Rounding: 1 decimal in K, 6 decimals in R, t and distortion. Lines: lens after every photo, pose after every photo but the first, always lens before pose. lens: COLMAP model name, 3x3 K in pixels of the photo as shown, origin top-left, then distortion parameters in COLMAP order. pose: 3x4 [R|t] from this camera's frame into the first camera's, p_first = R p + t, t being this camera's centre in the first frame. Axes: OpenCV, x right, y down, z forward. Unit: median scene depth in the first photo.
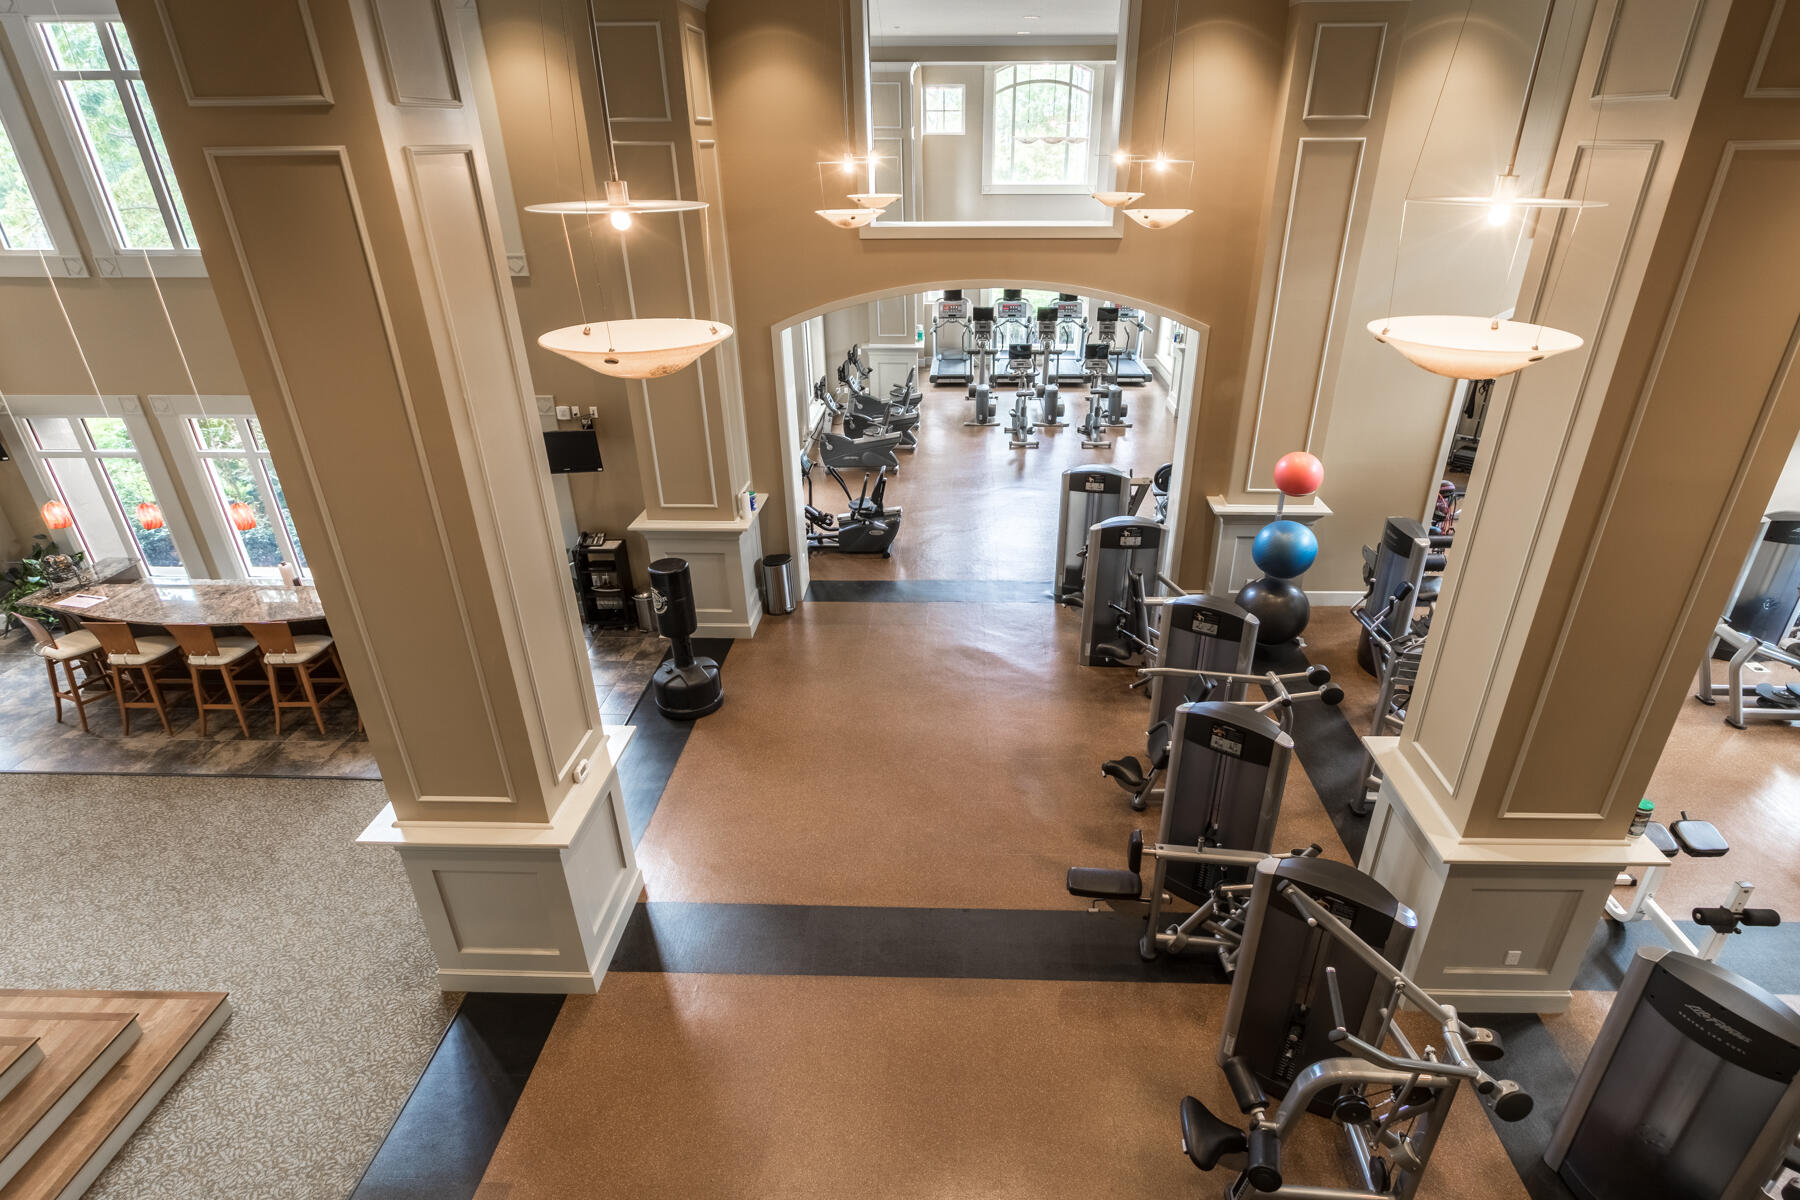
lens RADIAL K [[915.8, 0, 924.6], [0, 915.8, 577.9], [0, 0, 1]] dist [0.001337, 0.000076]
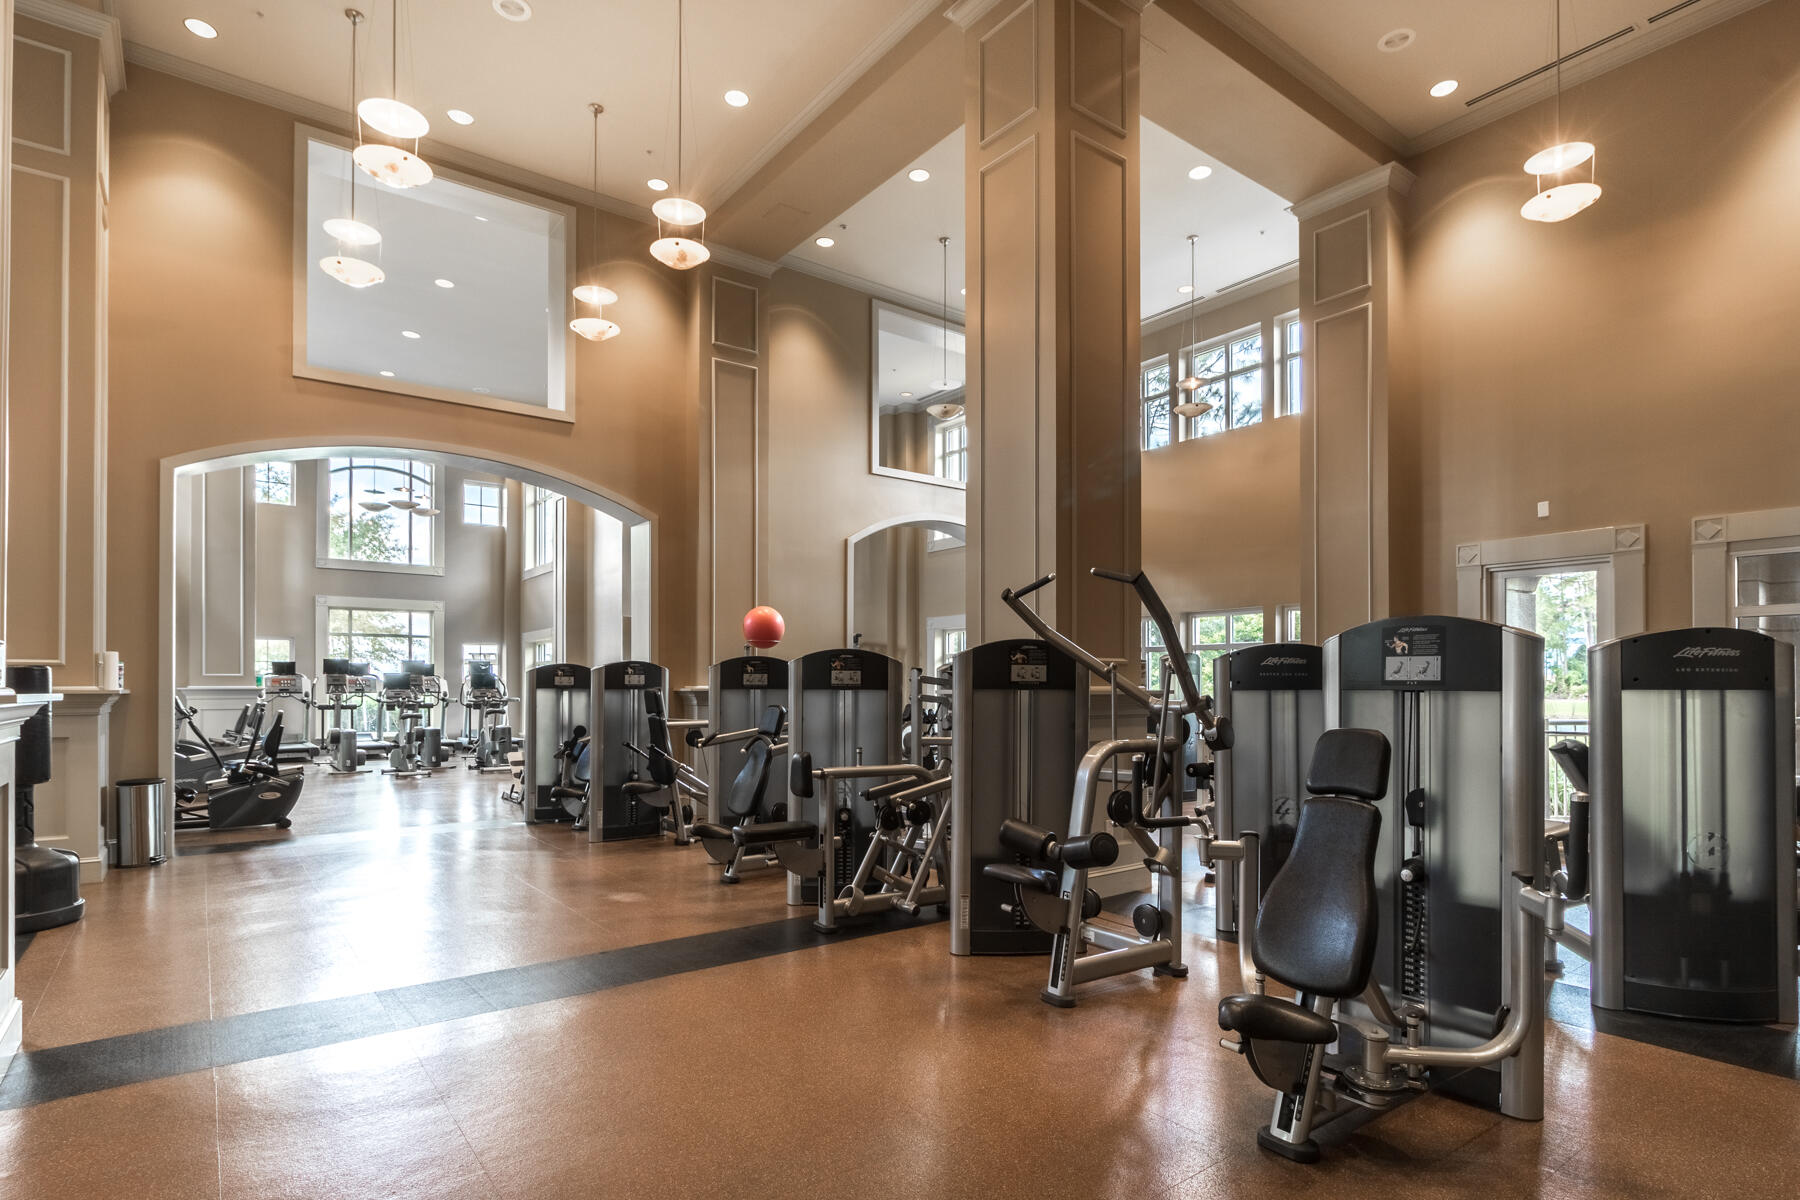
lens RADIAL K [[907.5, 0, 865.6], [0, 907.5, 601.4], [0, 0, 1]] dist [0.000470, -0.000137]
pose [[0.794860, 0.001243, 0.606791, -0.158925], [0.273530, 0.891899, -0.360135, 0.292806], [-0.541644, 0.452232, 0.708595, 0.154800]]
